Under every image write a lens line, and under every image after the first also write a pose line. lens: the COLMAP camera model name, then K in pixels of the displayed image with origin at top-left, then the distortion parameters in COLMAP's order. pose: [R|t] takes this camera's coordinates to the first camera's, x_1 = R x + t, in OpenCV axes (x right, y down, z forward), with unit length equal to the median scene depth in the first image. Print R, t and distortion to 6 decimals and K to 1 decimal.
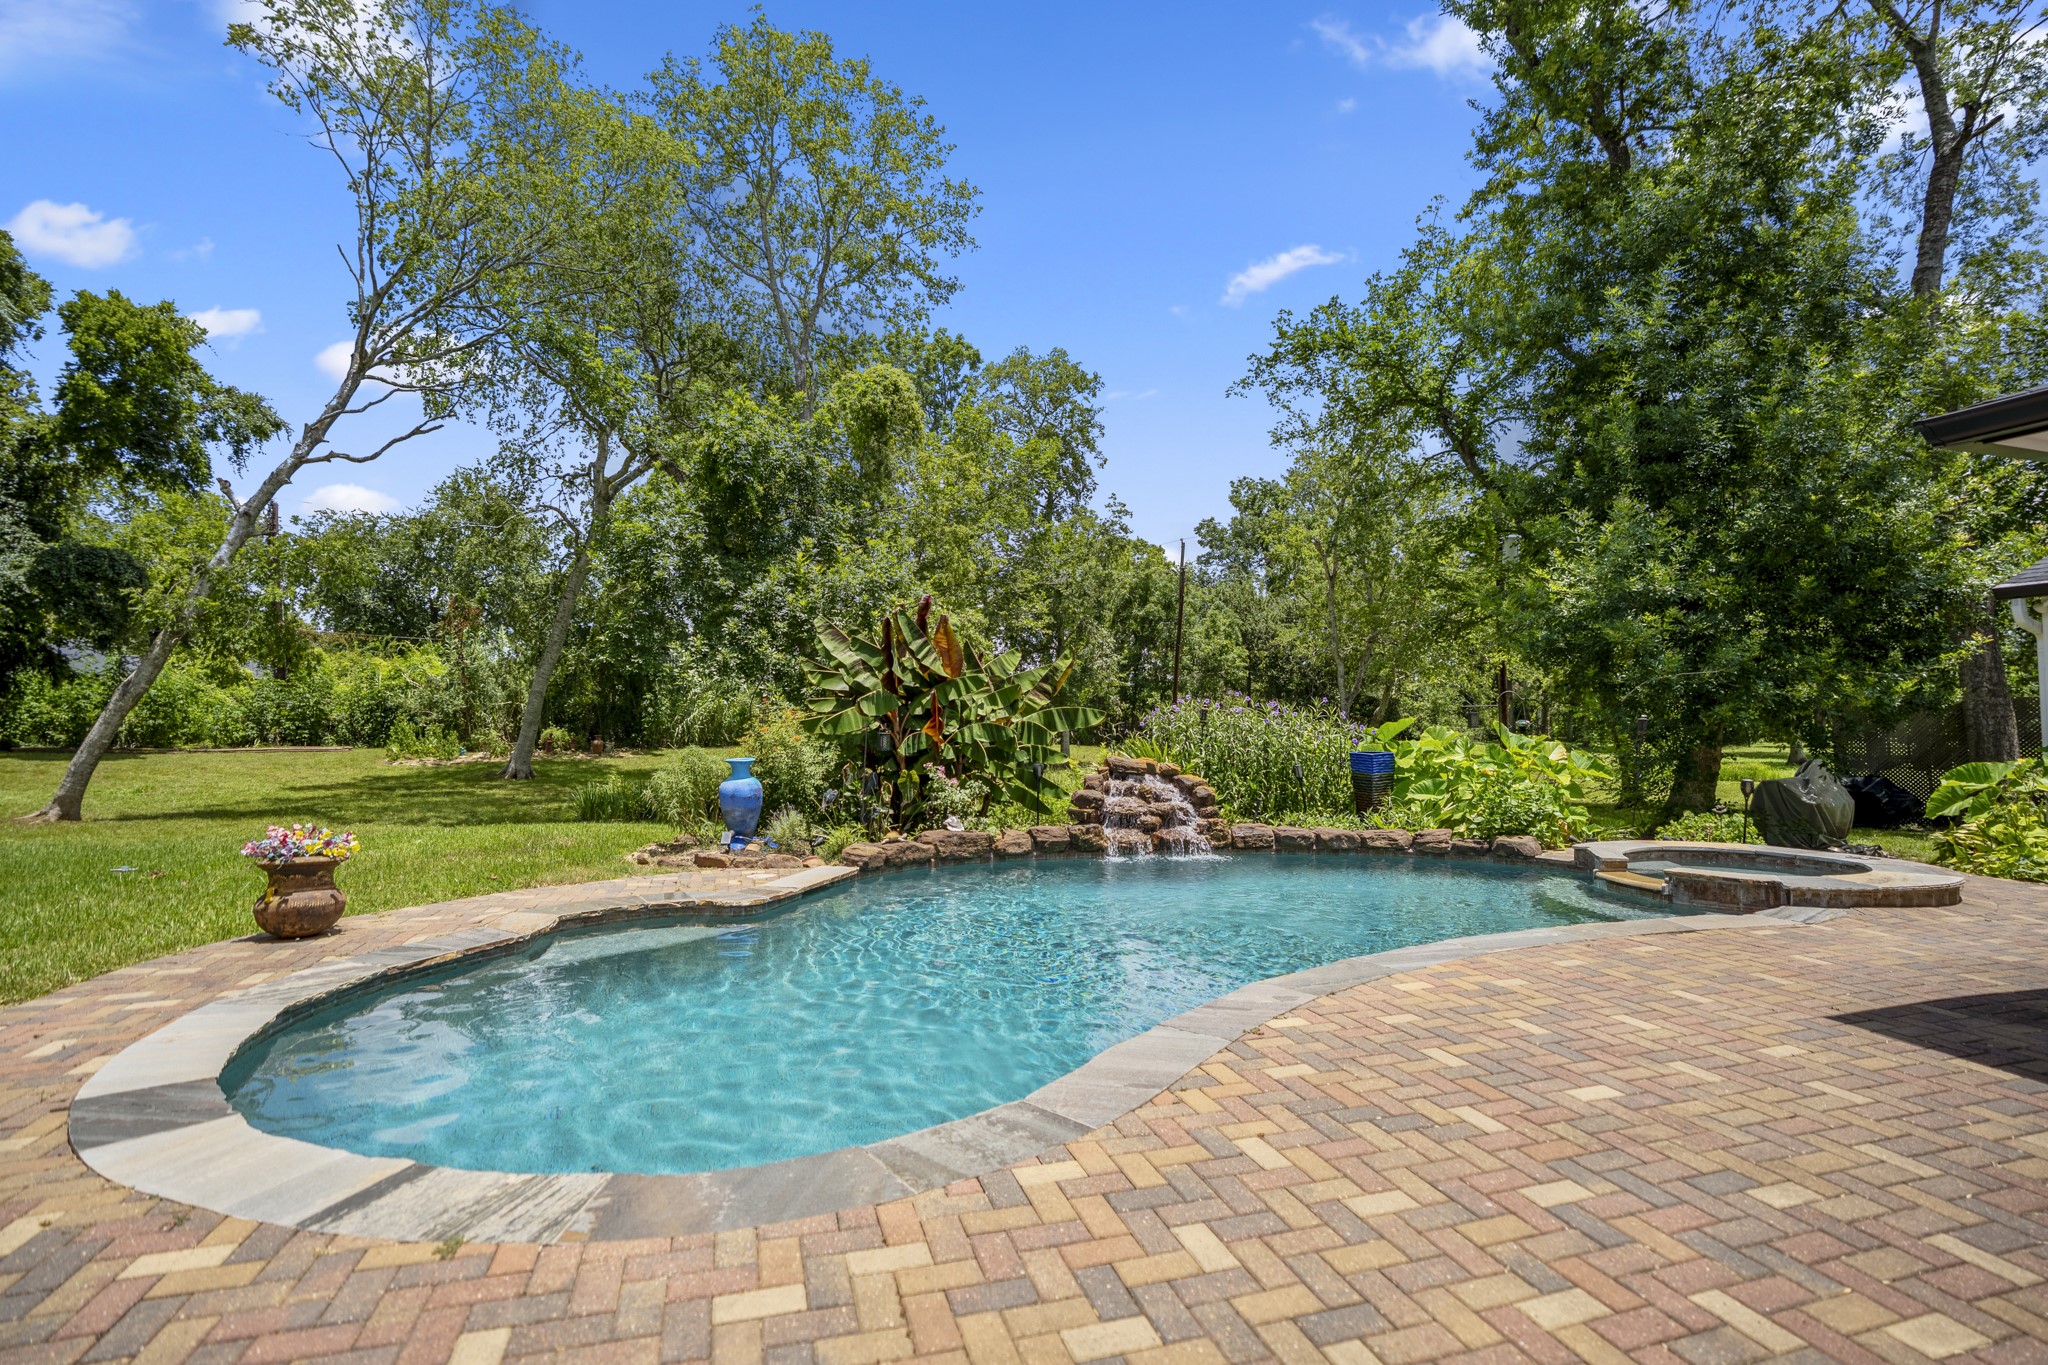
lens RADIAL K [[973.2, 0, 1016.2], [0, 973.2, 691.5], [0, 0, 1]] dist [-0.066875, 0.030276]
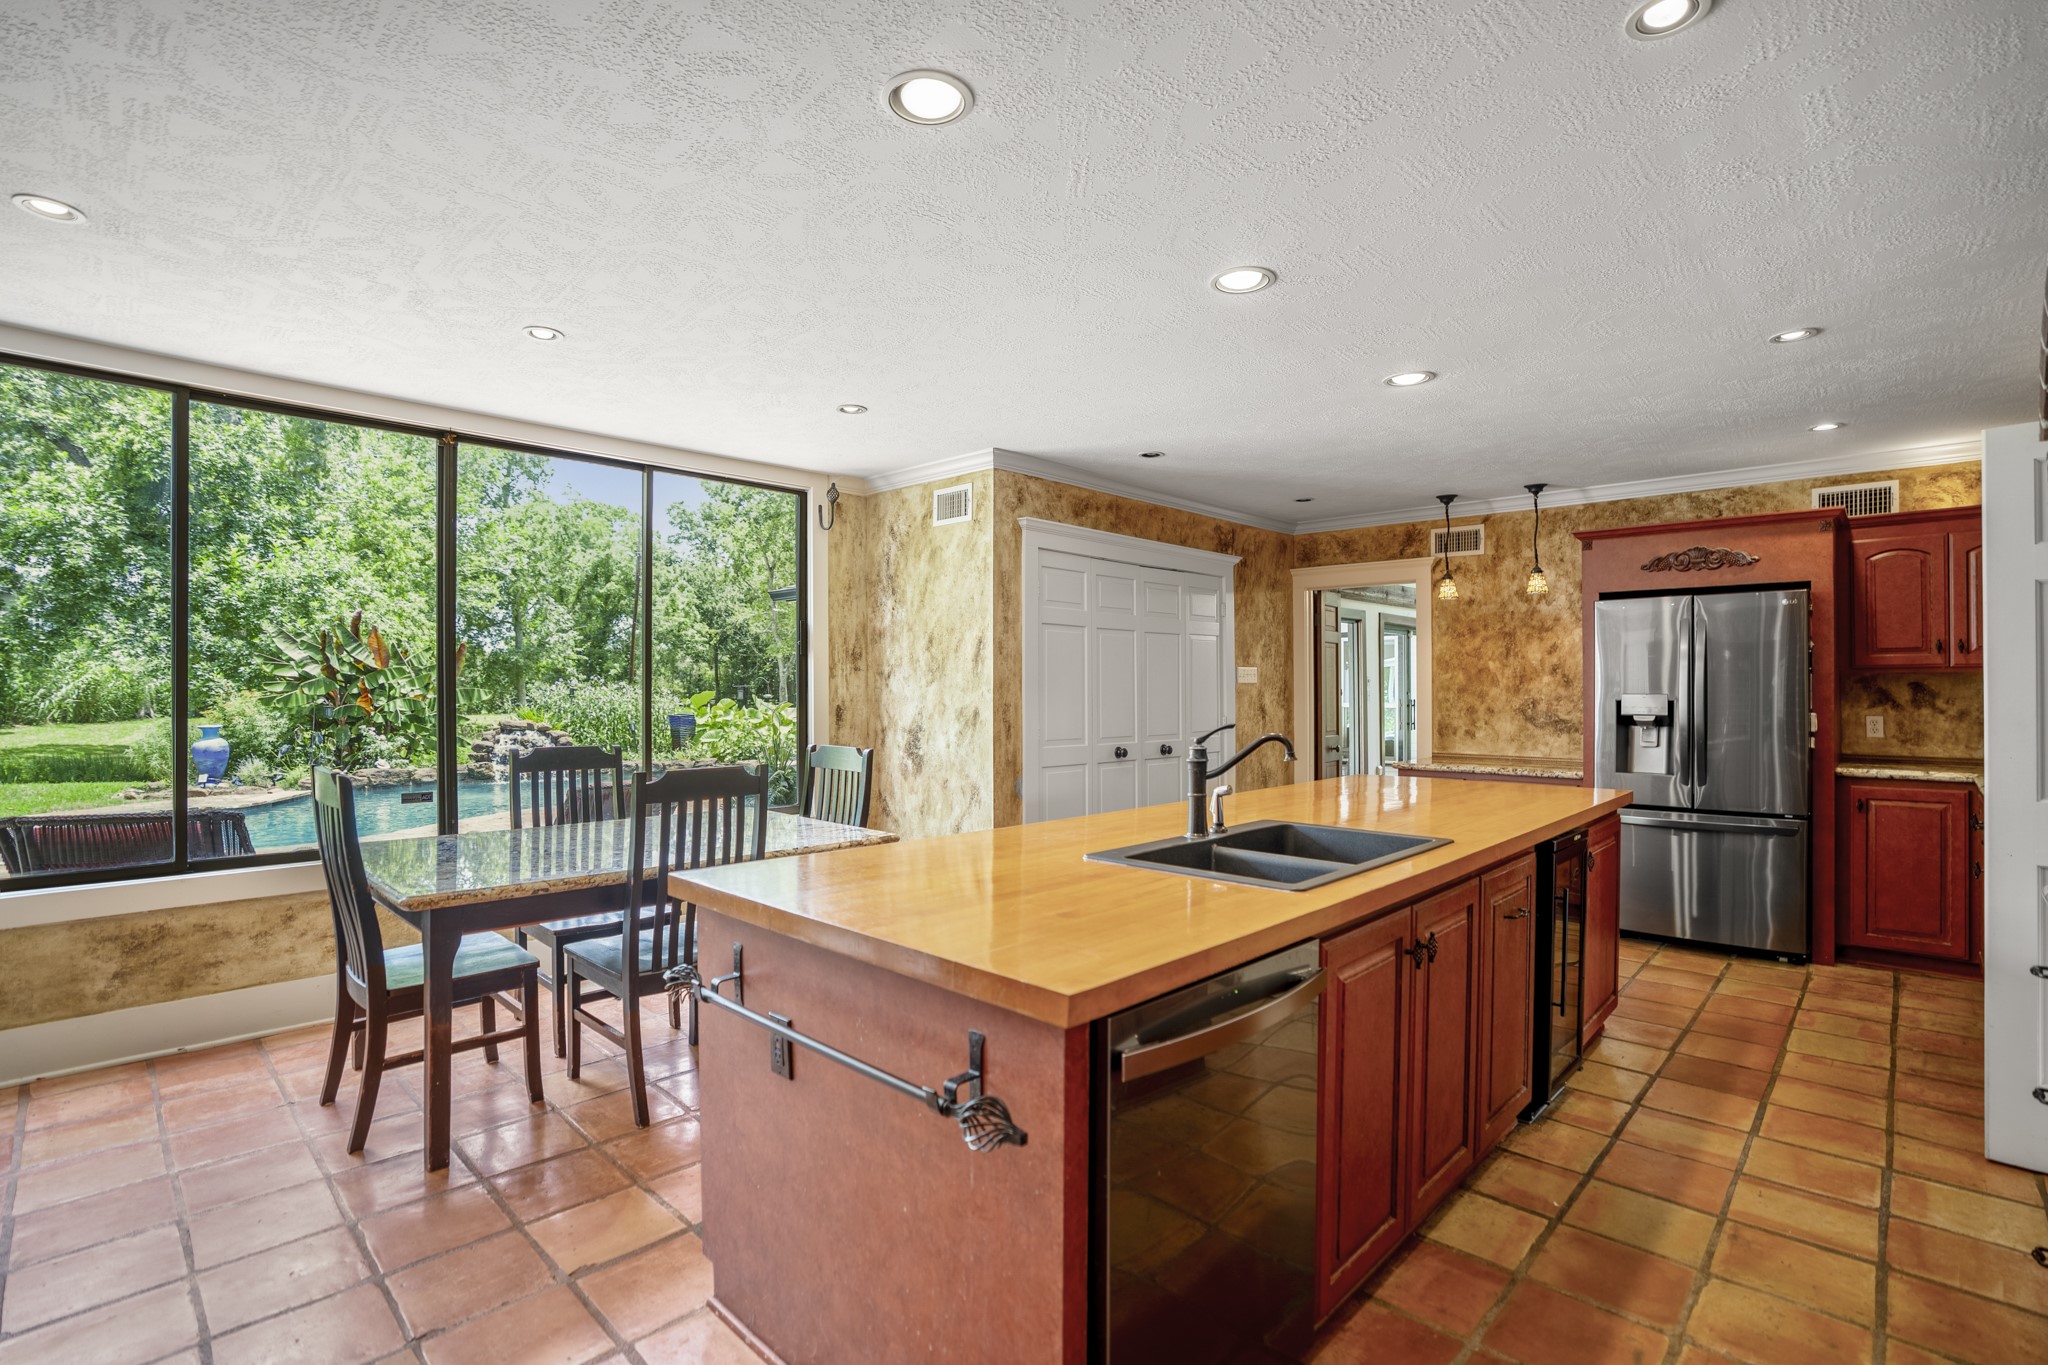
lens RADIAL K [[973.2, 0, 1016.2], [0, 973.2, 691.5], [0, 0, 1]] dist [-0.066875, 0.030276]
pose [[0.876714, -0.004835, 0.480988, 0.082978], [-0.011271, 0.999468, 0.030592, -0.032763], [-0.480880, -0.032242, 0.876193, -0.710561]]
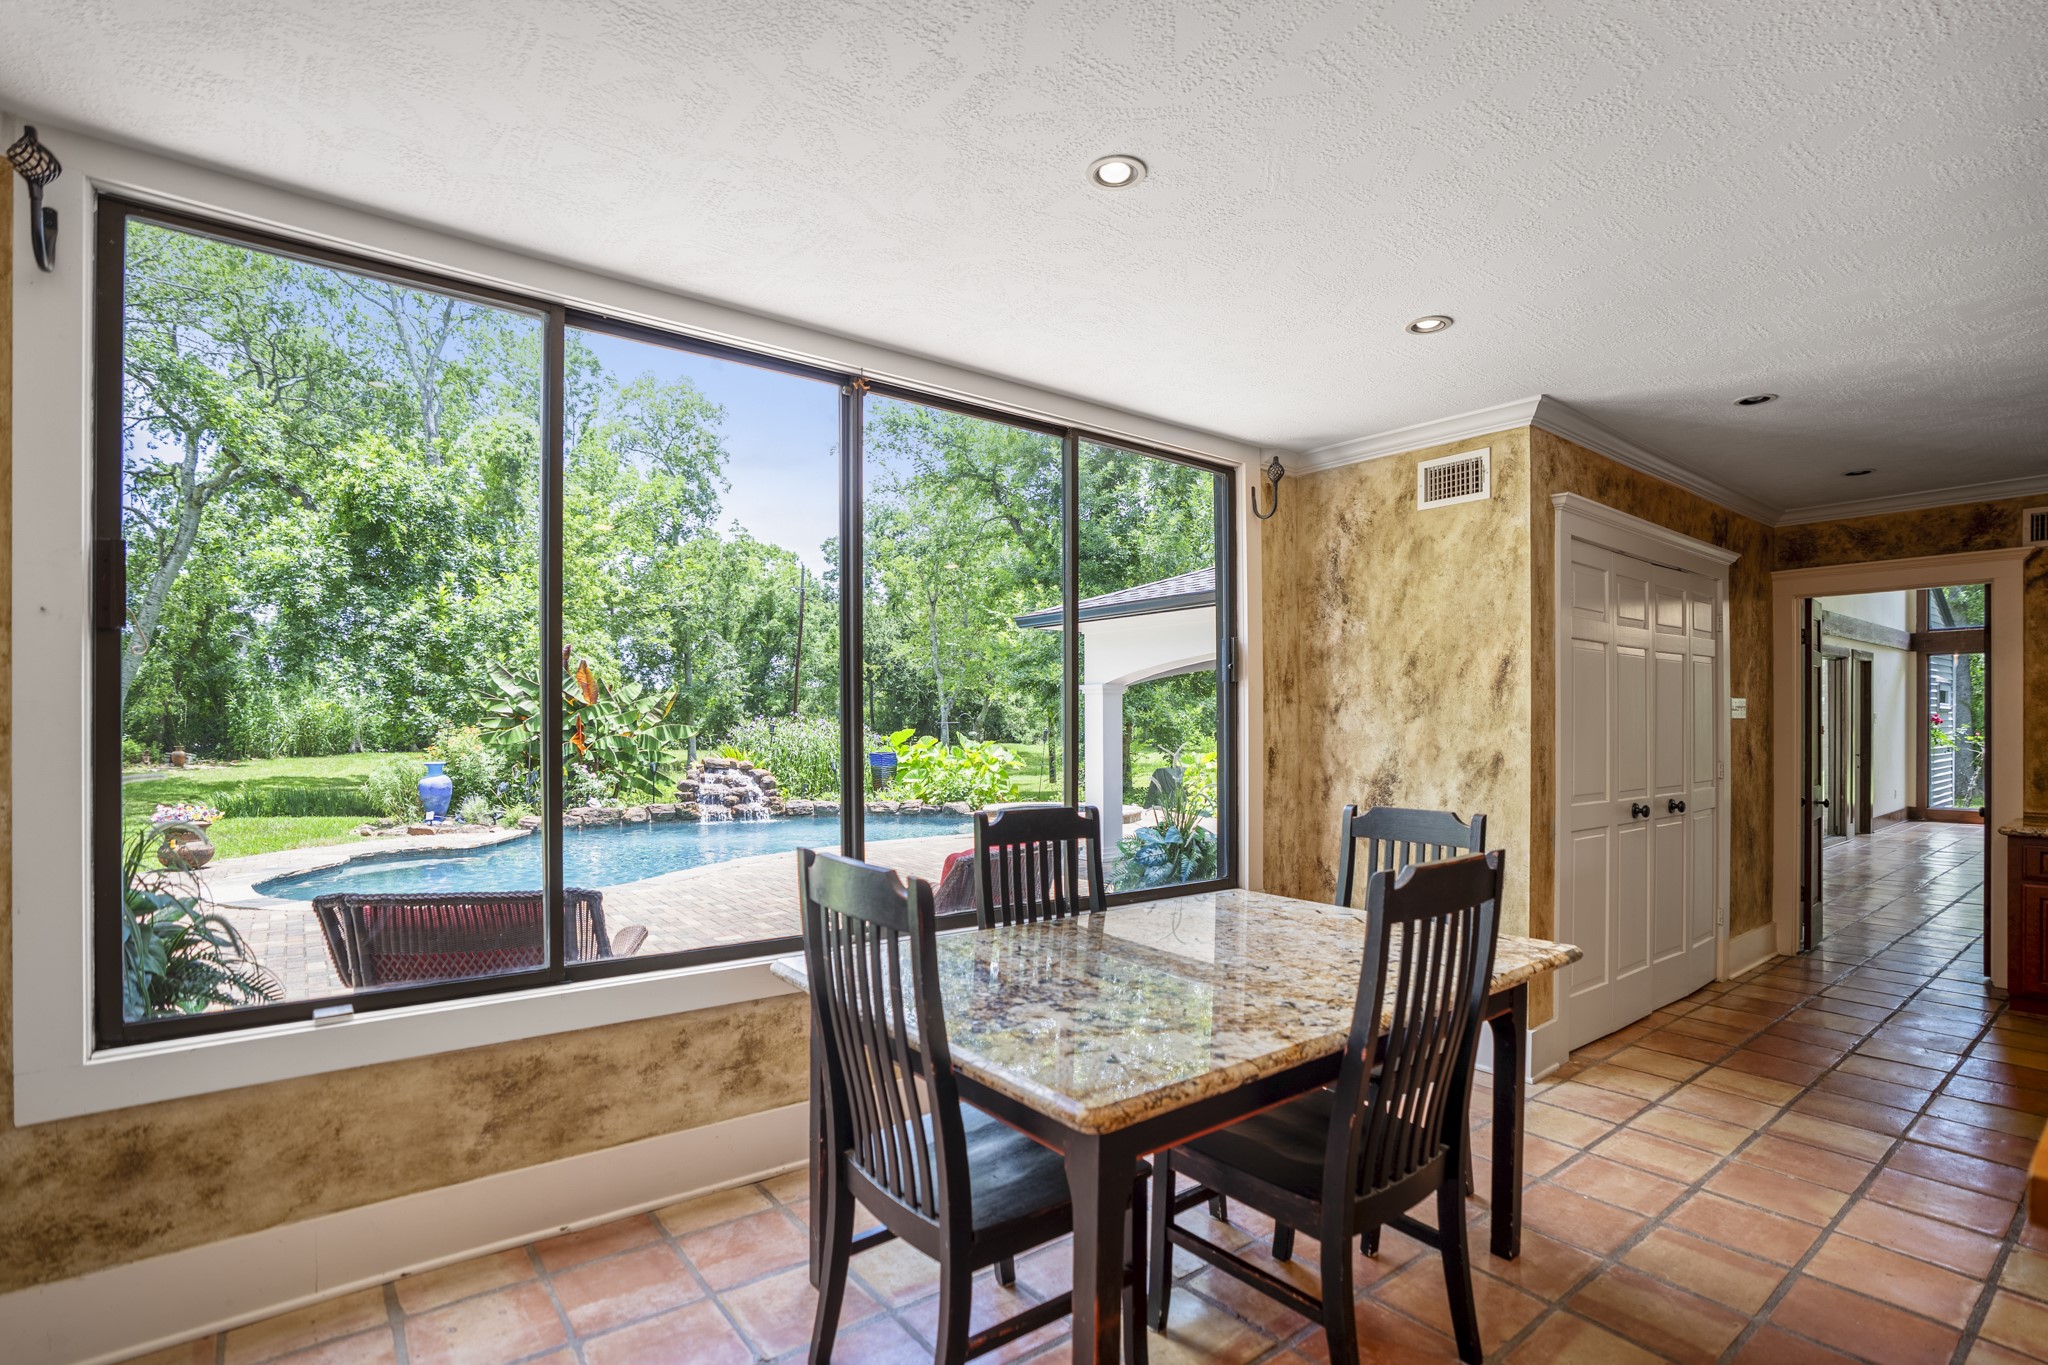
lens RADIAL K [[990.6, 0, 1014.5], [0, 990.6, 734.2], [0, 0, 1]] dist [-0.073867, 0.044153]
pose [[0.936062, -0.006486, 0.351775, 0.011331], [-0.007480, 0.999237, 0.038327, -0.028894], [-0.351755, -0.038508, 0.935300, -0.560283]]
